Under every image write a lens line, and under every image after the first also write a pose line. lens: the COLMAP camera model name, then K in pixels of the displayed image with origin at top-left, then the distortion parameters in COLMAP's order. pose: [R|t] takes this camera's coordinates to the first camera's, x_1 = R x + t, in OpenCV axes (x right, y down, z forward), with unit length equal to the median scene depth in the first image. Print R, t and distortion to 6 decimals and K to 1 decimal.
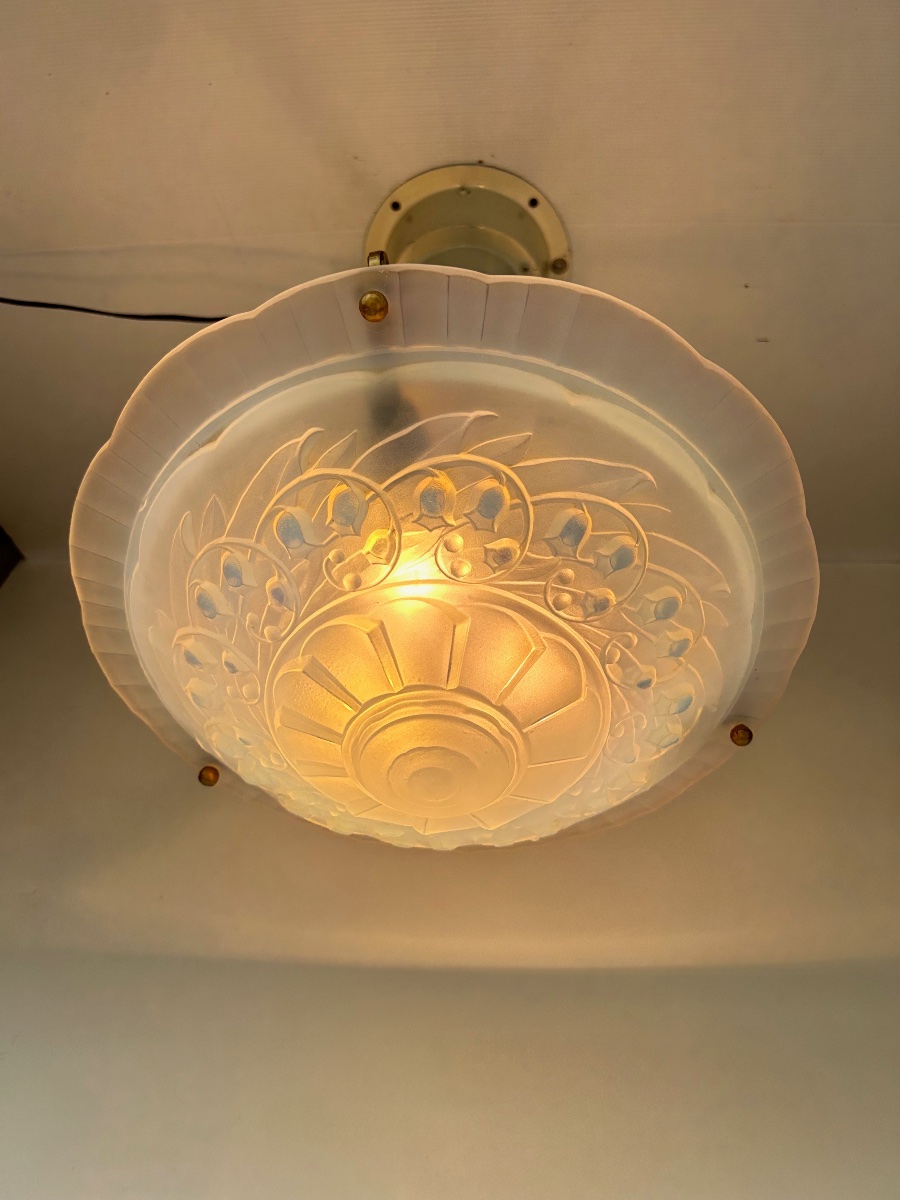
lens RADIAL K [[901.4, 0, 445.7], [0, 901.4, 607.2], [0, 0, 1]] dist [0.008237, -0.039941]
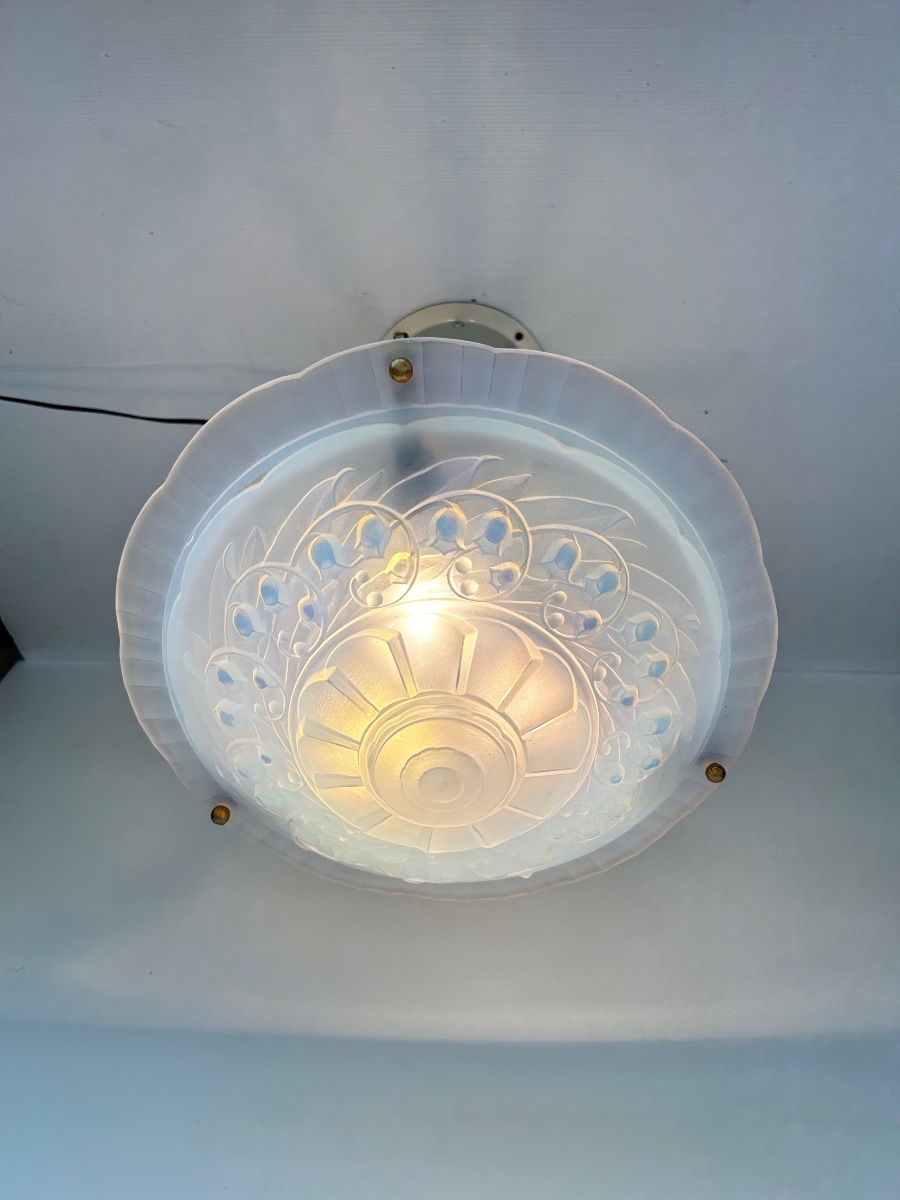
lens RADIAL K [[901.4, 0, 444.3], [0, 901.4, 613.3], [0, 0, 1]] dist [0.008237, -0.039941]
pose [[0.999469, 0.016852, 0.027891, -0.044844], [-0.012041, 0.986310, -0.164459, 0.170651], [-0.030280, 0.164036, 0.985990, -0.130716]]
